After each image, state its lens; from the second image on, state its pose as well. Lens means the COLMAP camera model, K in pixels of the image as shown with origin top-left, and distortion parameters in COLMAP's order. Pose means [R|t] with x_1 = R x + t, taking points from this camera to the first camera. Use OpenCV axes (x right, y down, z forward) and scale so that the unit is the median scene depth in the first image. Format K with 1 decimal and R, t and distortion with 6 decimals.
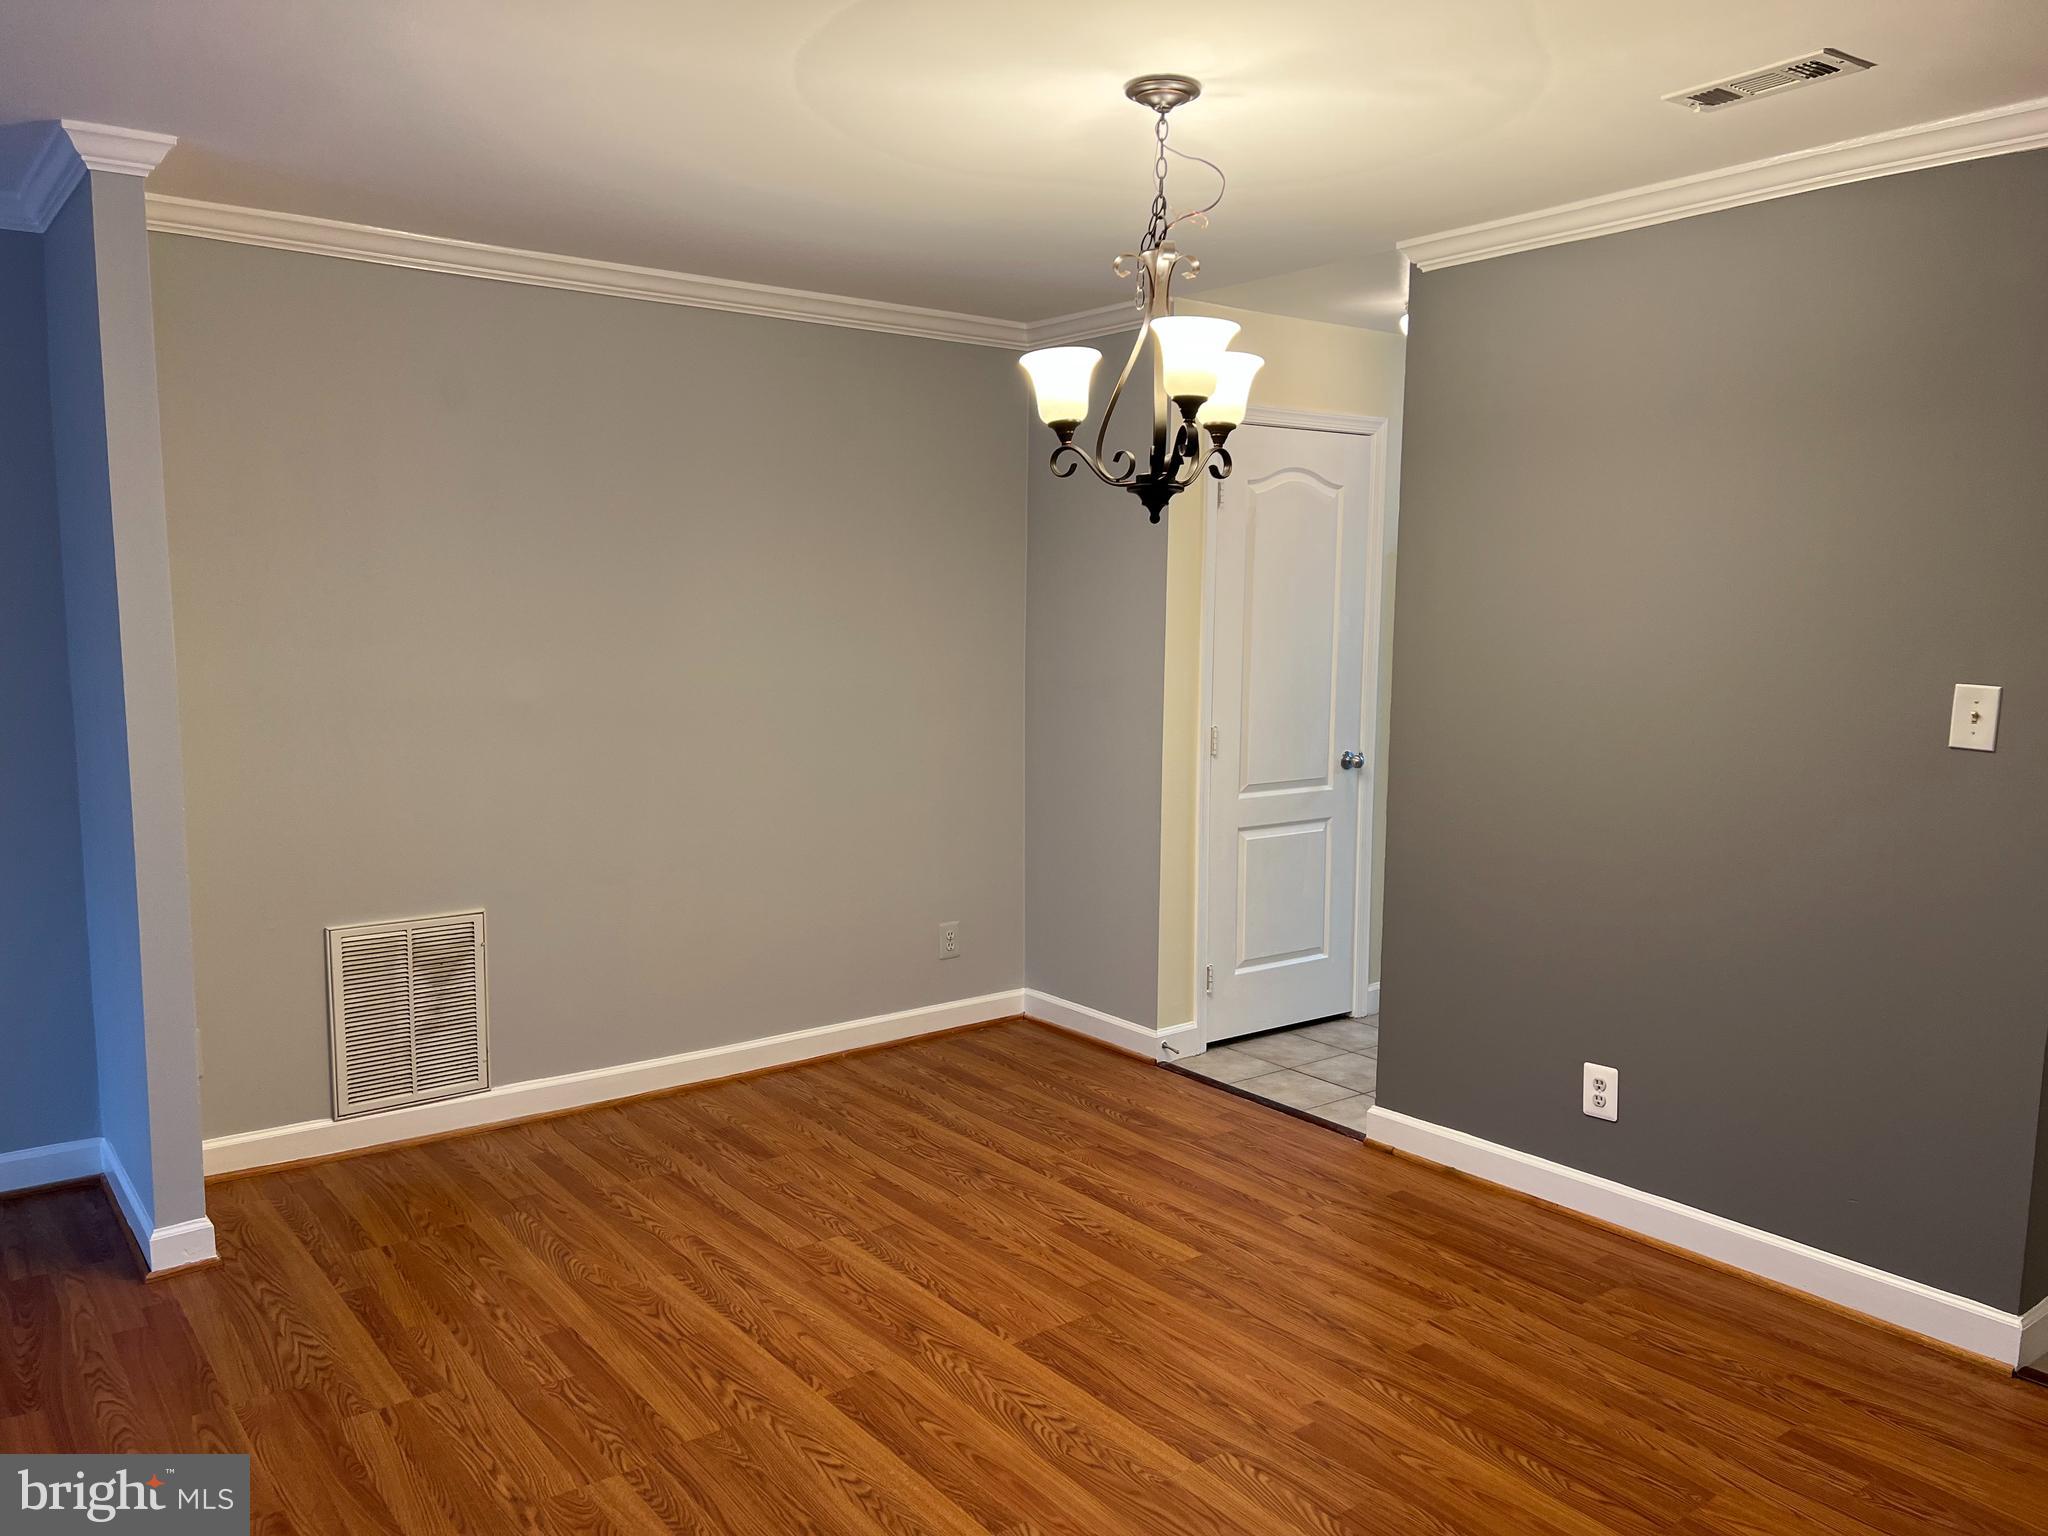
lens RADIAL K [[1531.3, 0, 1032.6], [0, 1531.3, 762.4], [0, 0, 1]] dist [0.076033, -0.088860]
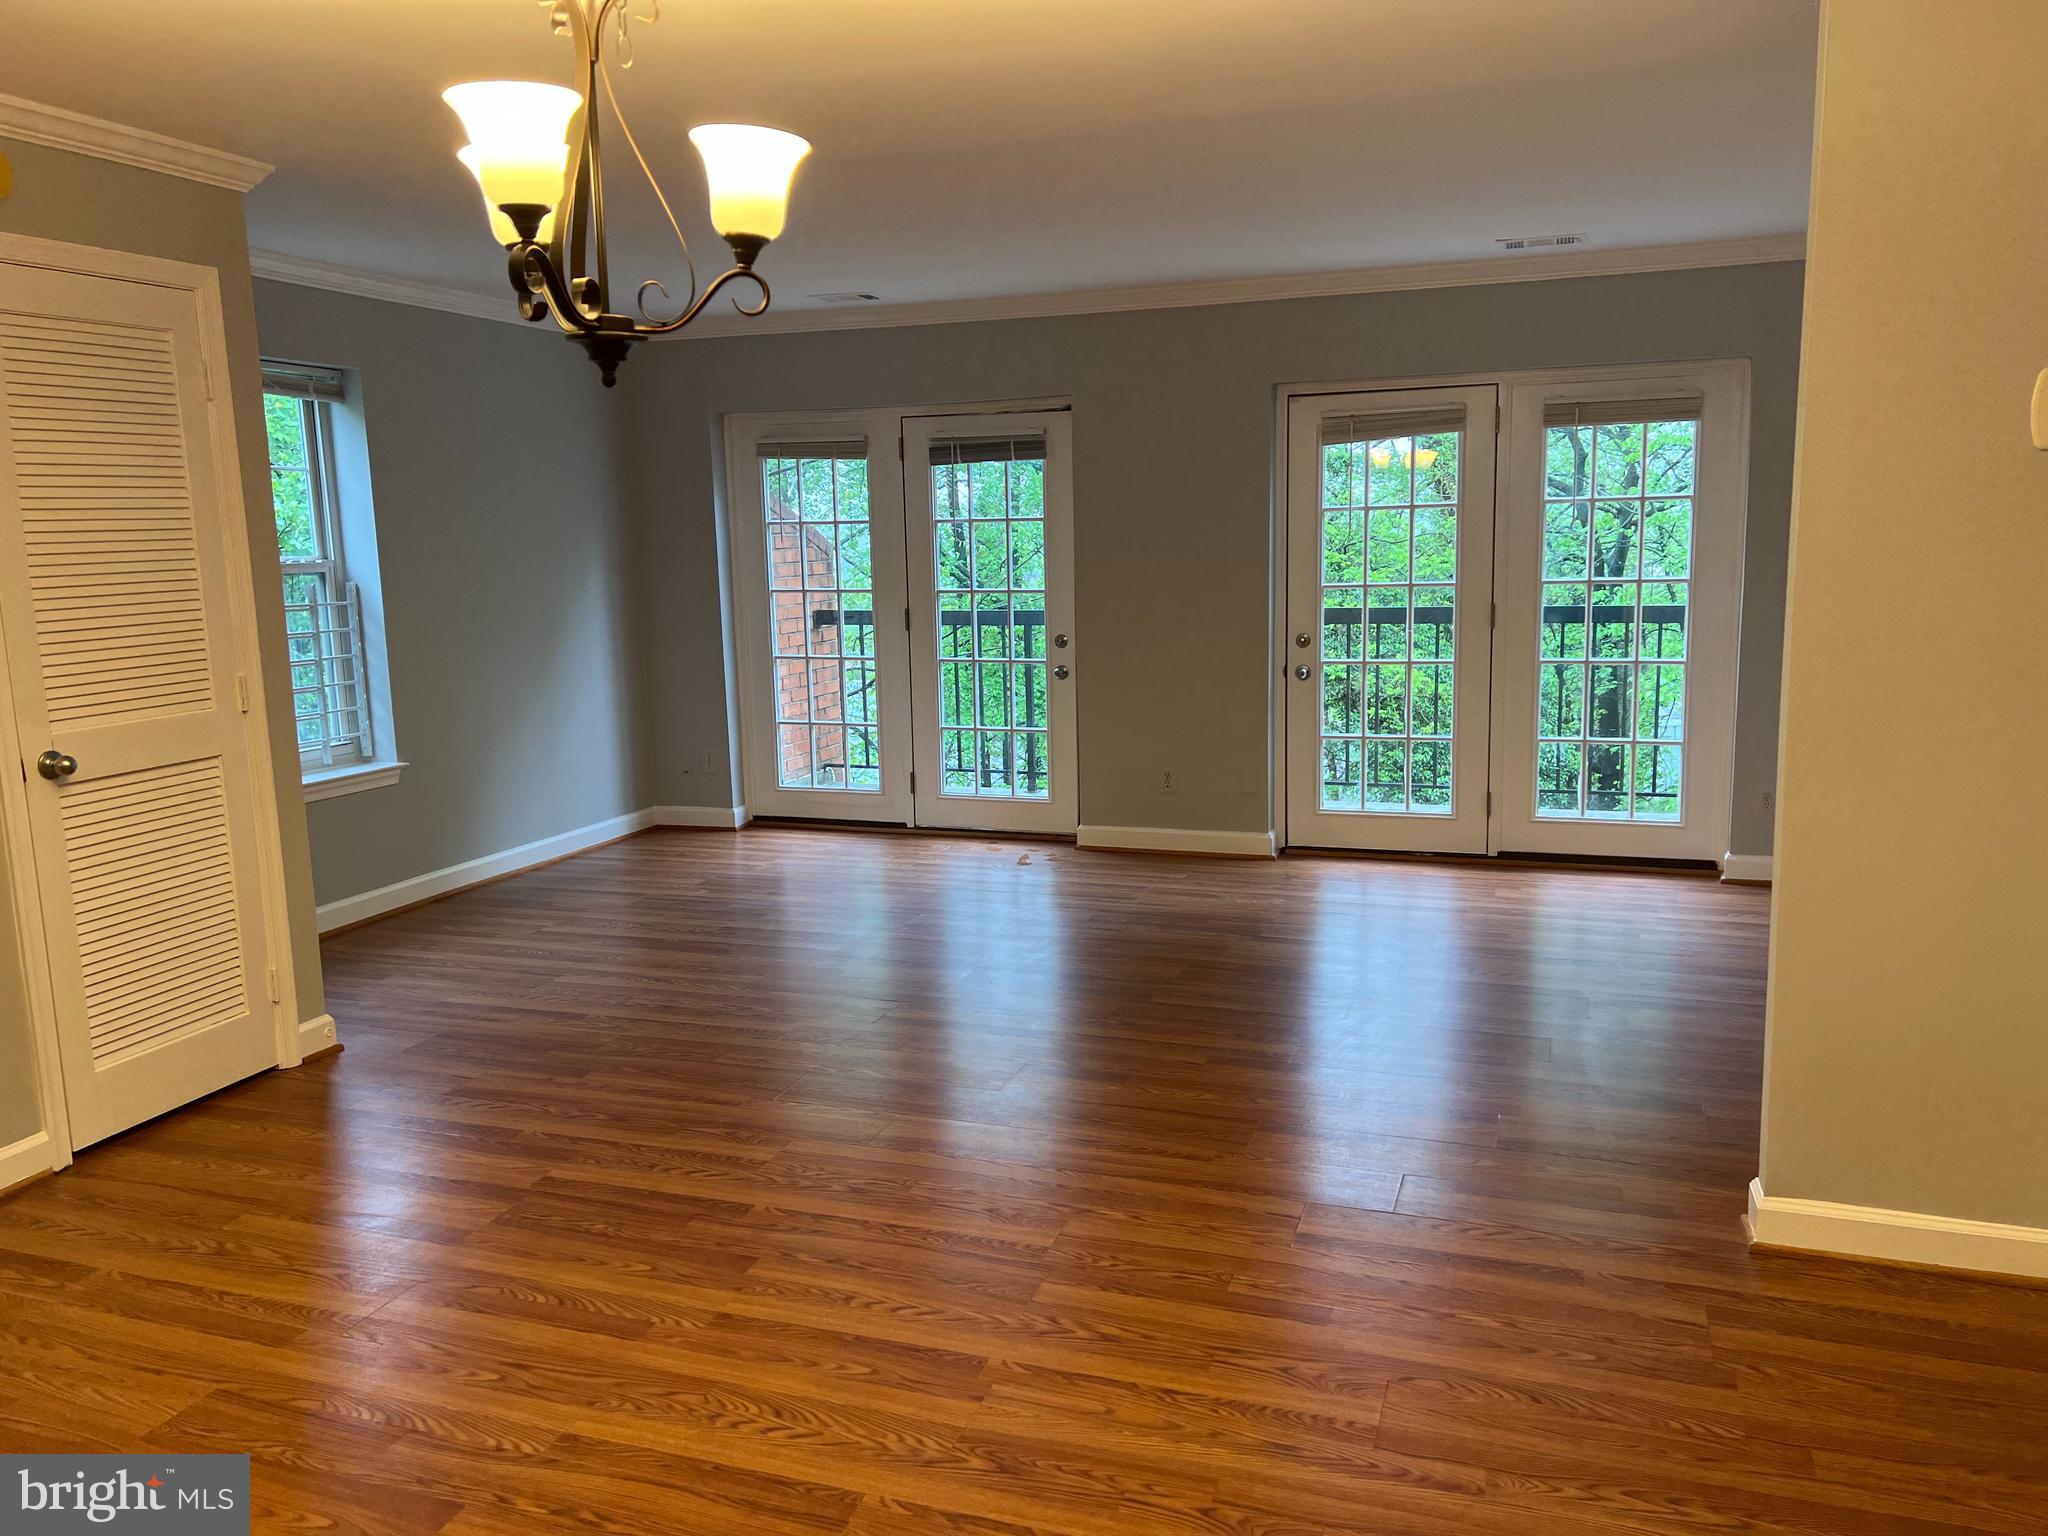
lens RADIAL K [[1531.3, 0, 1029.6], [0, 1531.3, 767.6], [0, 0, 1]] dist [0.076033, -0.088860]
pose [[-0.839642, 0.097619, -0.534295, 0.271665], [-0.039661, 0.970070, 0.239565, -0.141439], [0.541690, 0.222339, -0.810640, 1.485547]]
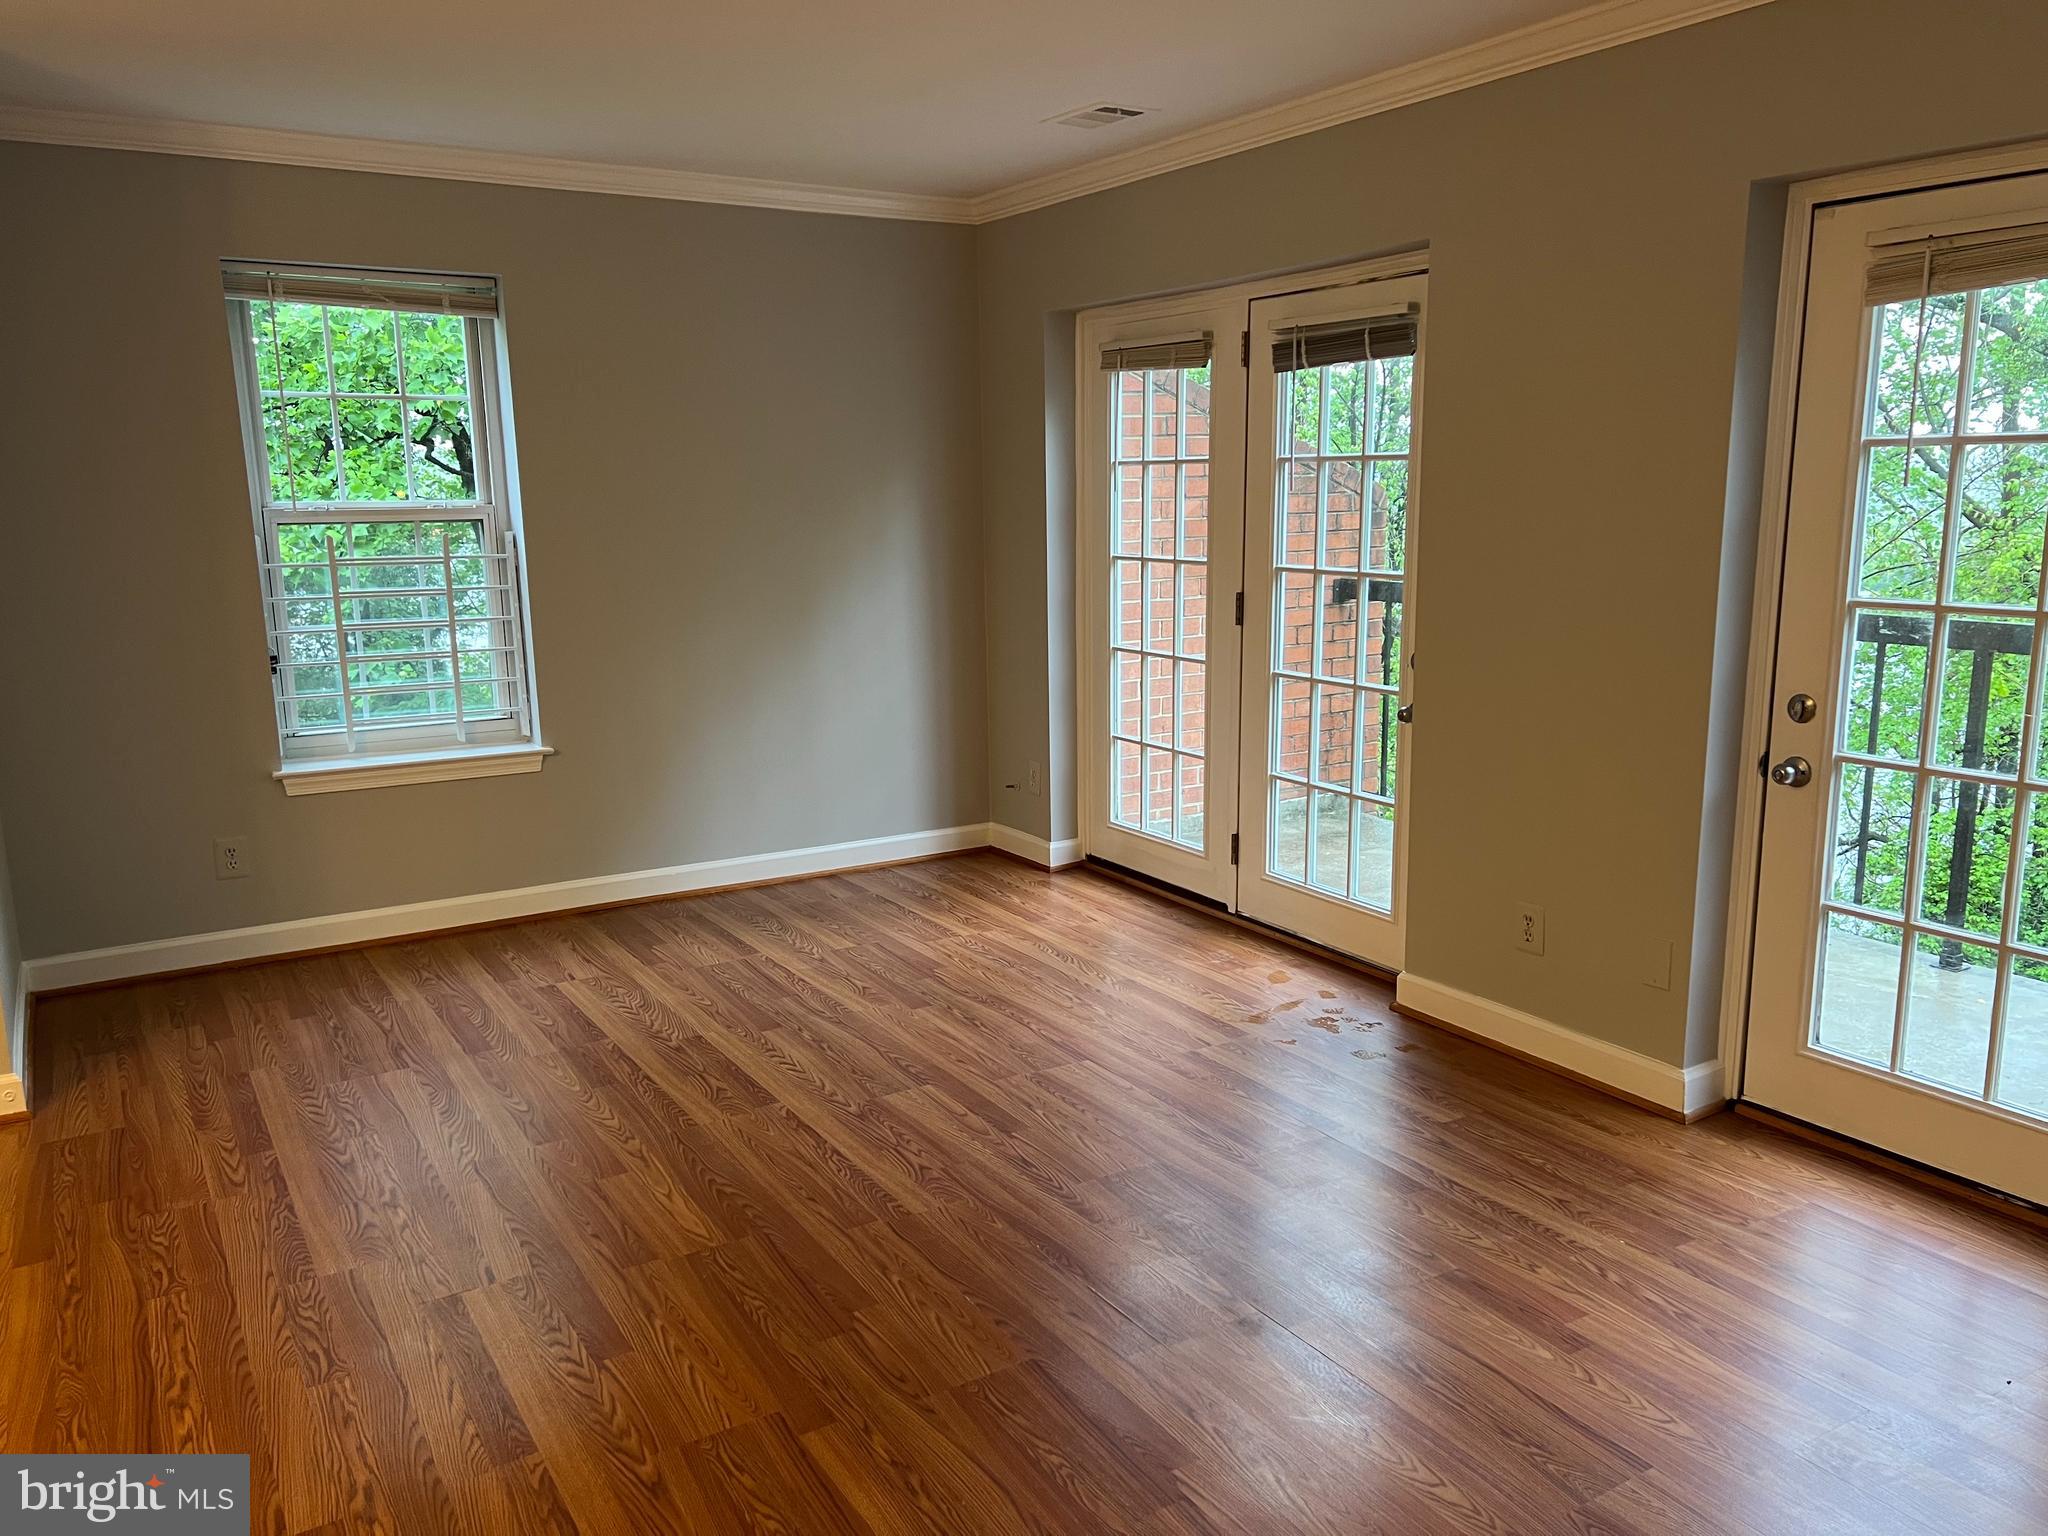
lens RADIAL K [[1531.3, 0, 1034.7], [0, 1531.3, 773.4], [0, 0, 1]] dist [0.076033, -0.088860]
pose [[-0.994973, -0.011434, 0.099490, -0.719486], [0.018406, 0.955660, 0.293897, -0.099764], [-0.098439, 0.294251, -0.950645, 1.032418]]
